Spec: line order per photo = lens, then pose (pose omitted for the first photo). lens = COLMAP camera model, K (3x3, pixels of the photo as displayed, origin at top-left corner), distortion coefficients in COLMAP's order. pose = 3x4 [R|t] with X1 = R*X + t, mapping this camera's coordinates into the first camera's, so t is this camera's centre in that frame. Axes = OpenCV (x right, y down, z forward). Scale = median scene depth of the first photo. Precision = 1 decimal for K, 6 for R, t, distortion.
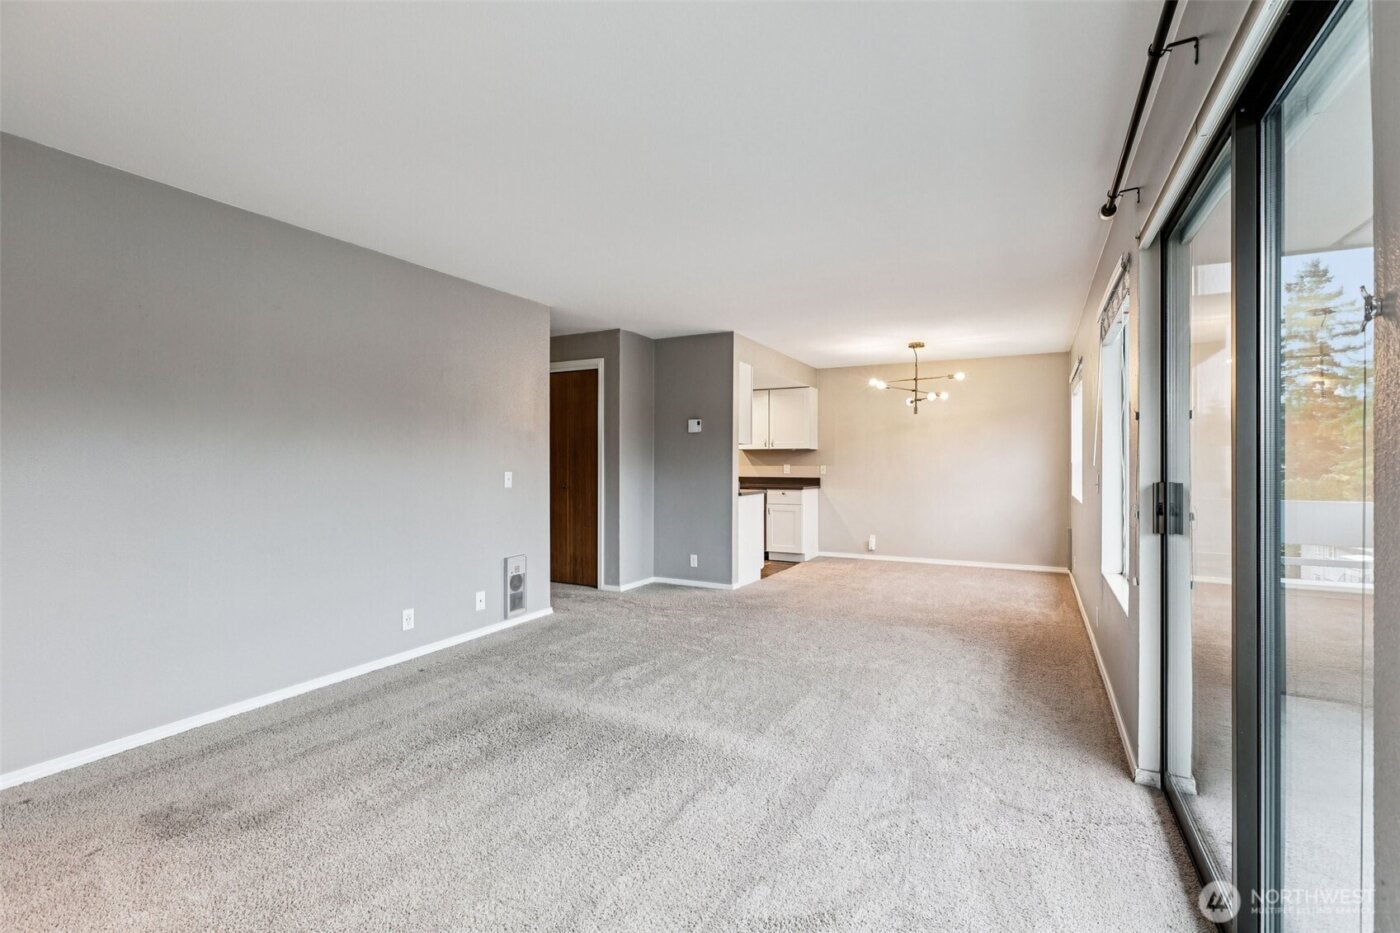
lens RADIAL K [[622.4, 0, 703.0], [0, 622.4, 459.0], [0, 0, 1]] dist [-0.003002, -0.000084]
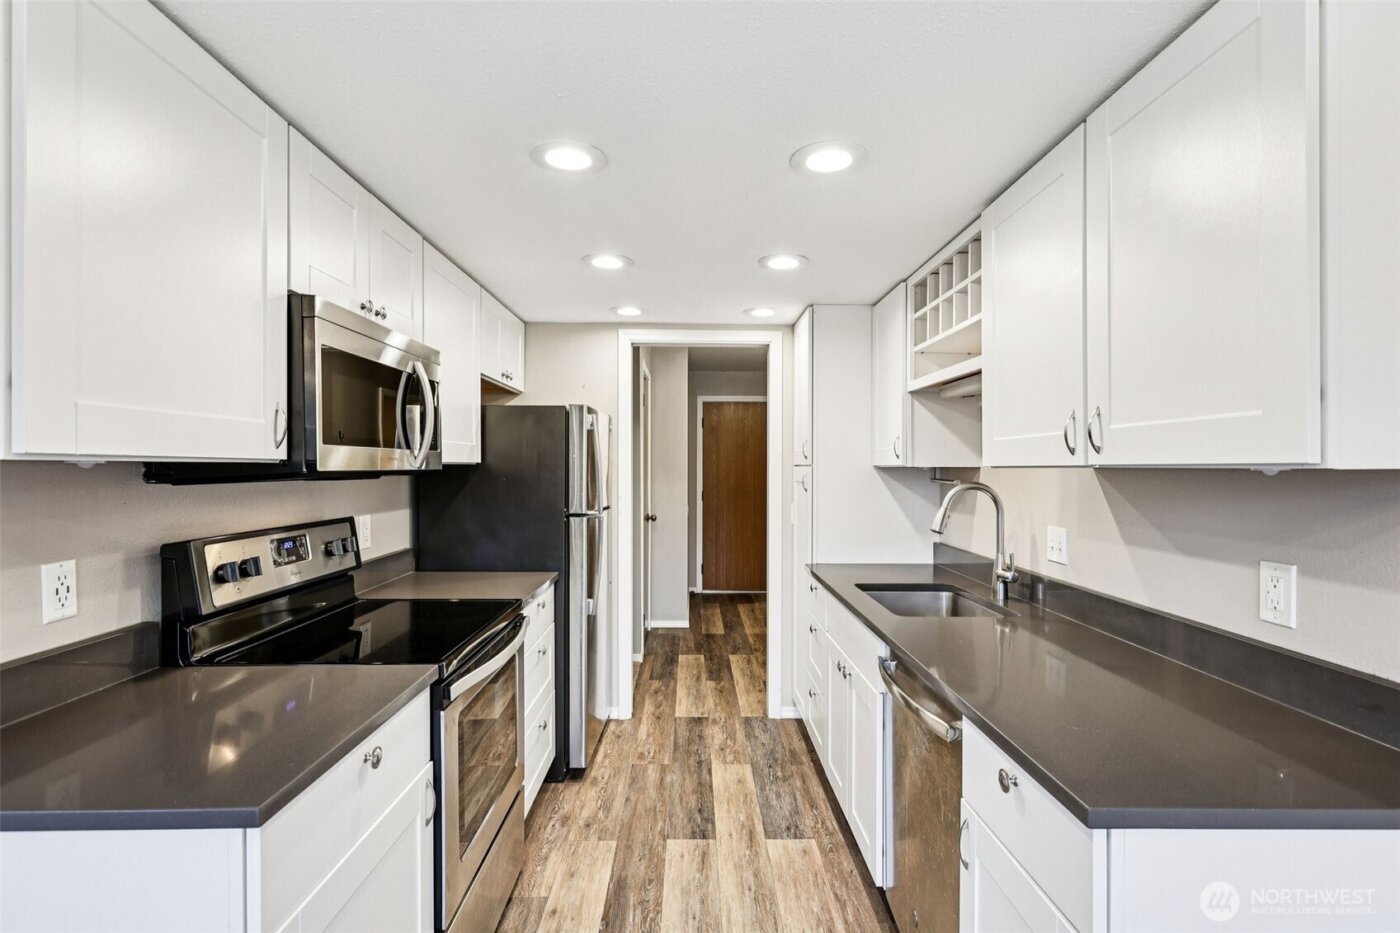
lens RADIAL K [[687.9, 0, 700.3], [0, 687.9, 468.9], [0, 0, 1]] dist [0.000218, 0.000057]
pose [[0.488269, 0.003241, -0.872687, 0.214376], [-0.002885, 0.999994, 0.002100, -0.014926], [0.872688, 0.001492, 0.488275, 0.789315]]
